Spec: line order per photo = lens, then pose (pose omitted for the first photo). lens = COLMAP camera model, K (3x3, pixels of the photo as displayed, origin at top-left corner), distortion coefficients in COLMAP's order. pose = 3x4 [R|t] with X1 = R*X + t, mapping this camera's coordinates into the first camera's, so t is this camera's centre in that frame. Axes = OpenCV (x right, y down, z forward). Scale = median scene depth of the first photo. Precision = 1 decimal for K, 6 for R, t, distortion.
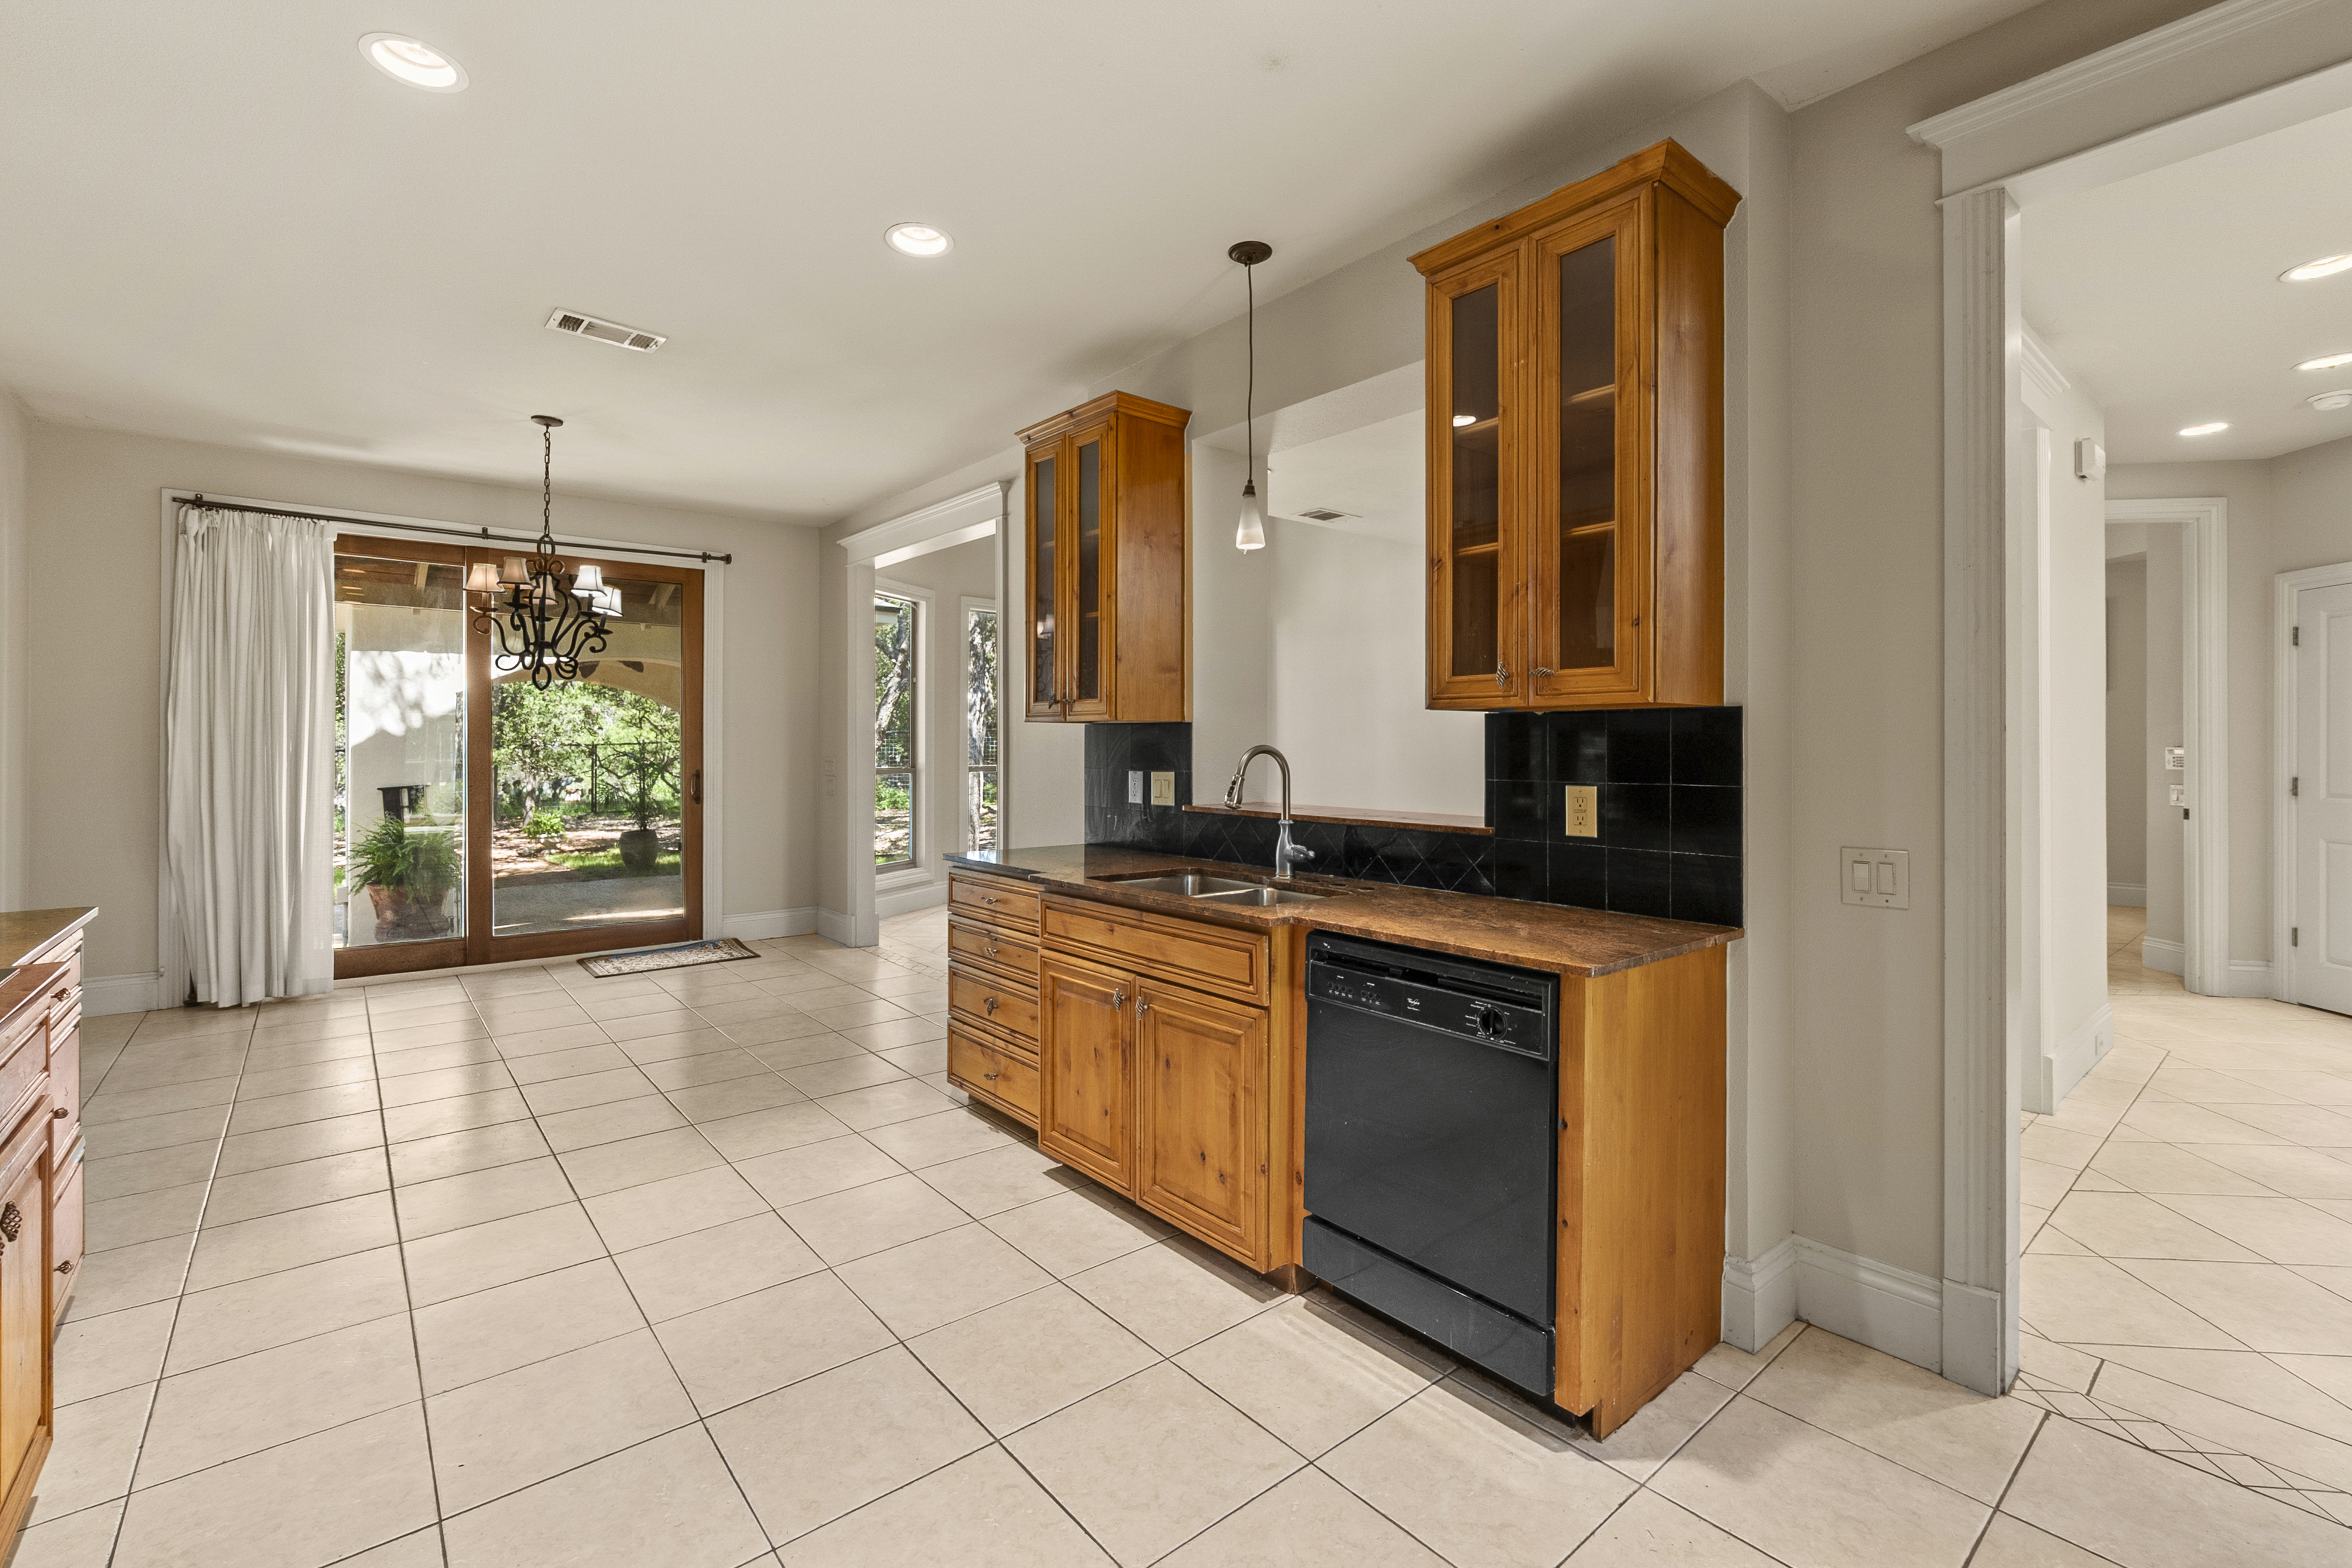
lens RADIAL K [[1014.1, 0, 1172.2], [0, 1014.1, 743.8], [0, 0, 1]] dist [-0.011283, 0.001648]
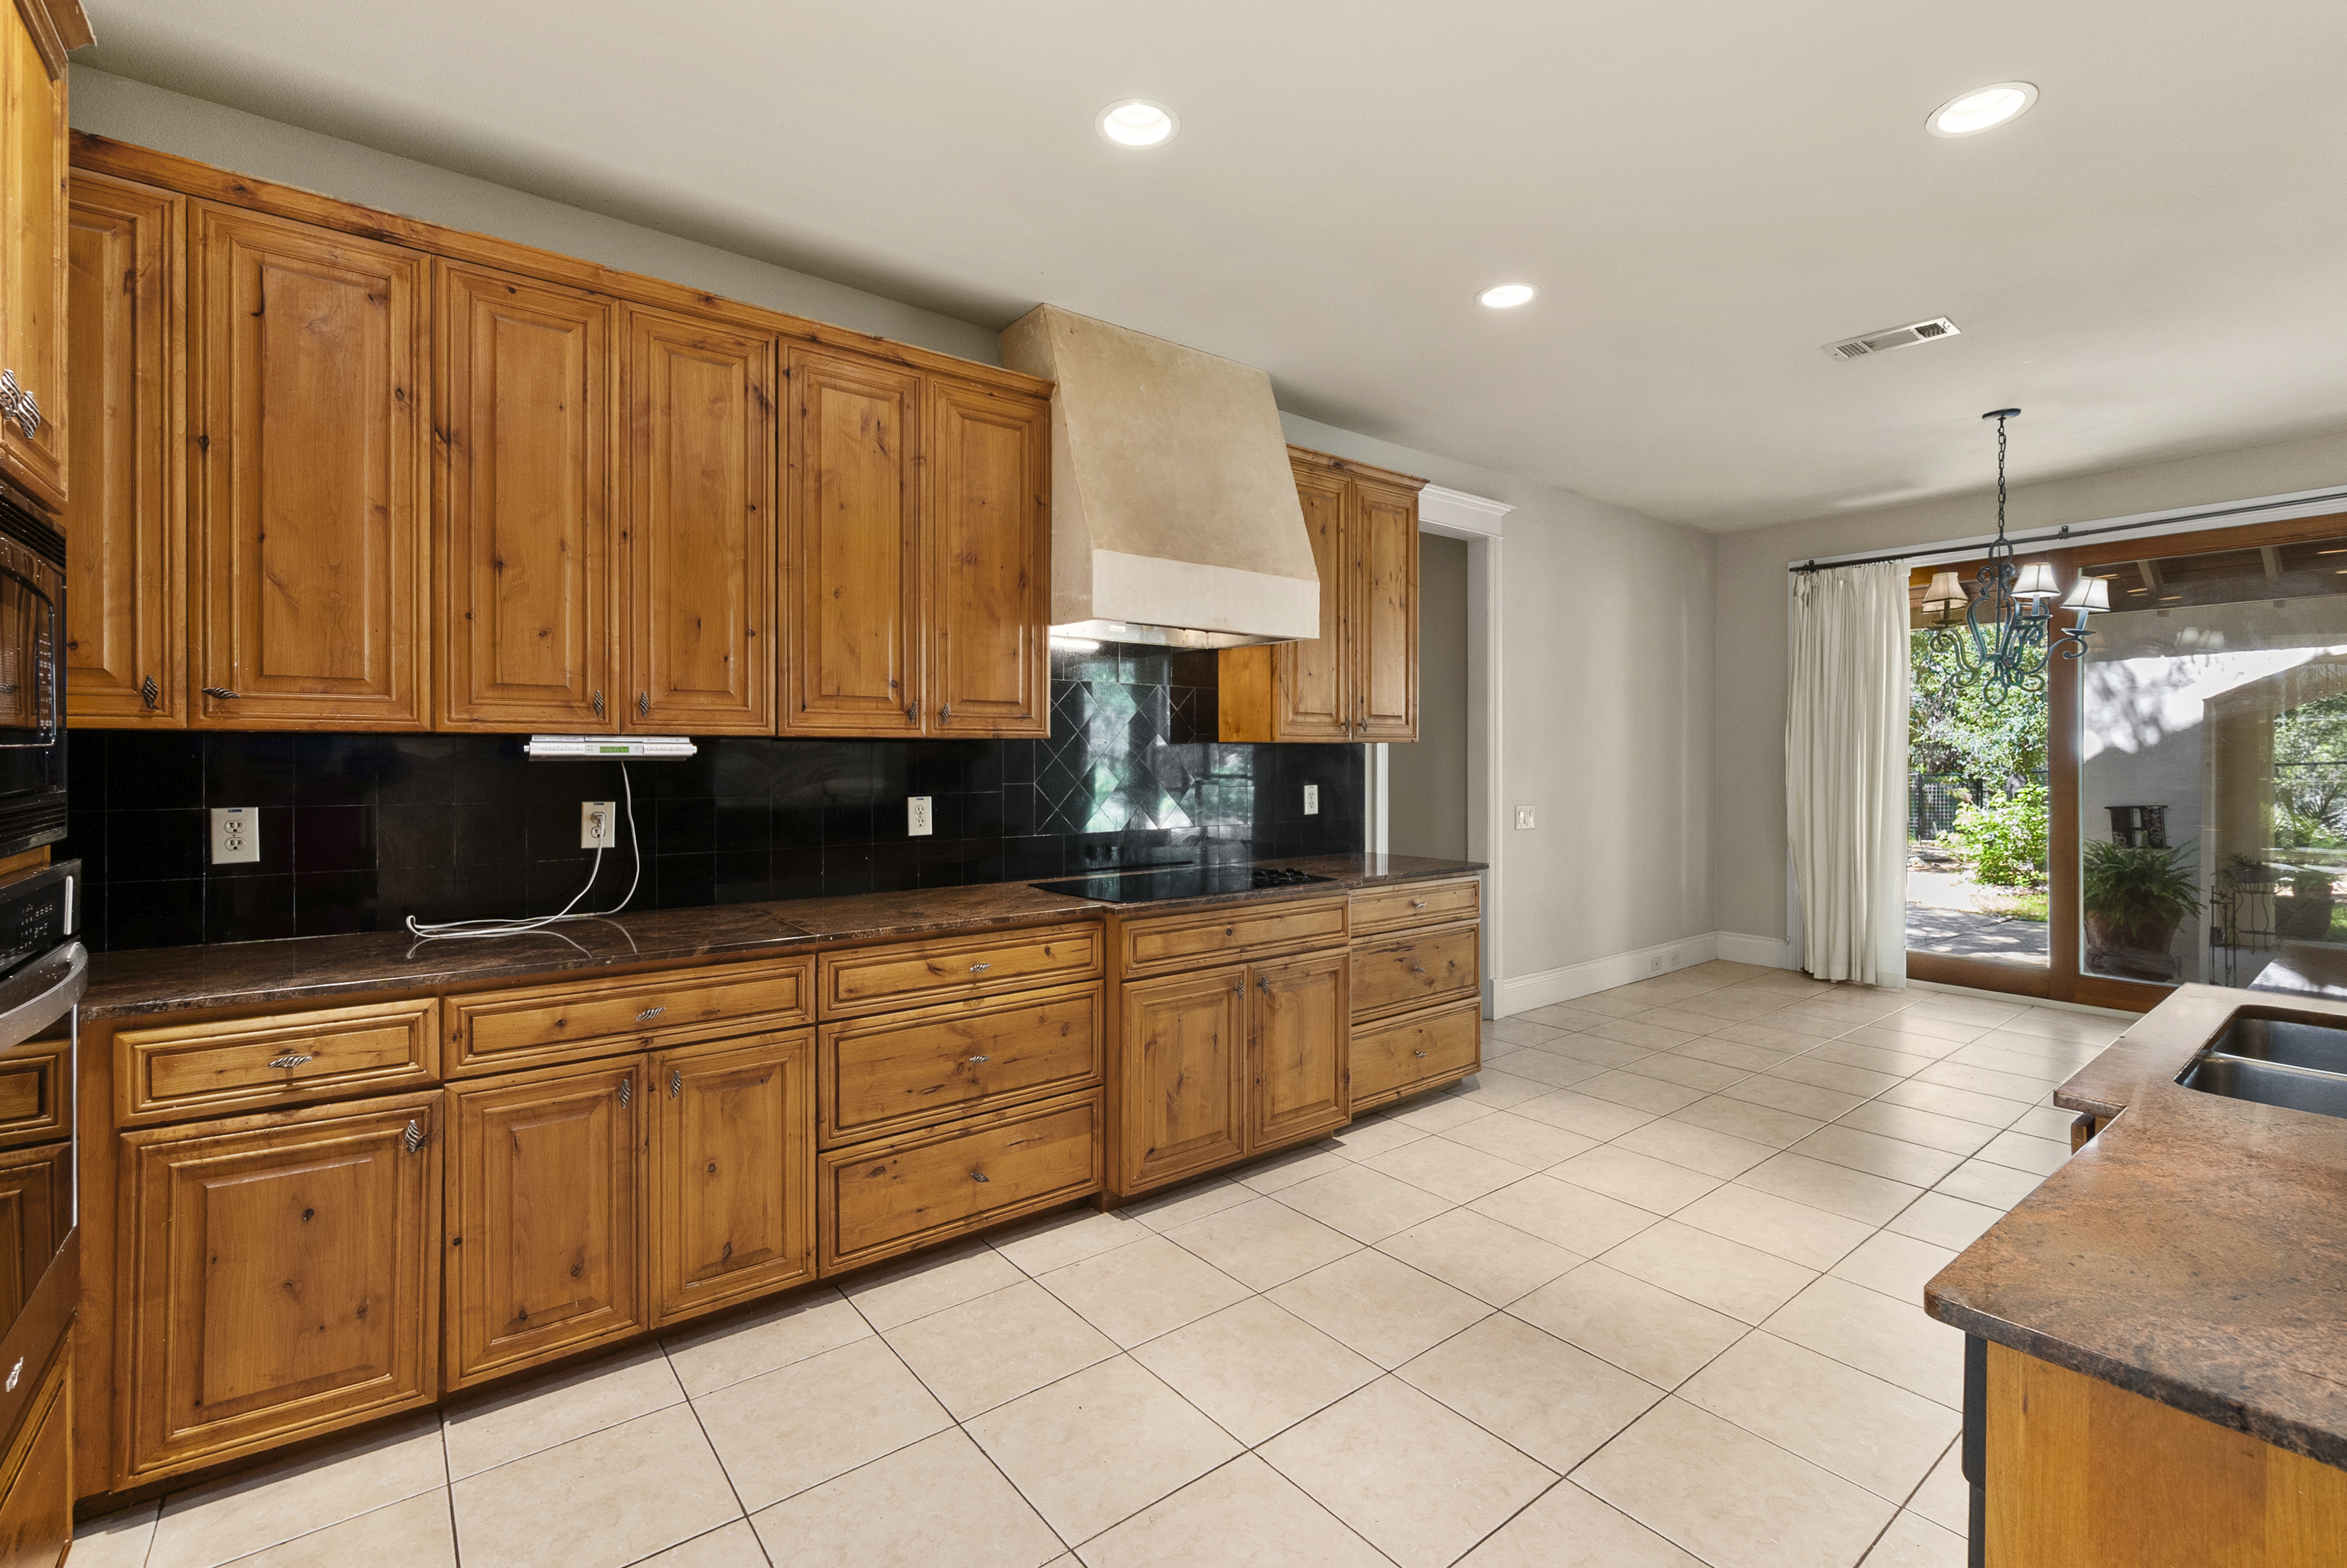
lens RADIAL K [[1019.5, 0, 1158.4], [0, 1019.5, 765.5], [0, 0, 1]] dist [-0.008057, 0.000988]
pose [[-0.034167, 0.005622, -0.999400, 0.403272], [0.003735, 0.999978, 0.005497, -0.008451], [0.999409, -0.003545, -0.034187, 0.308446]]
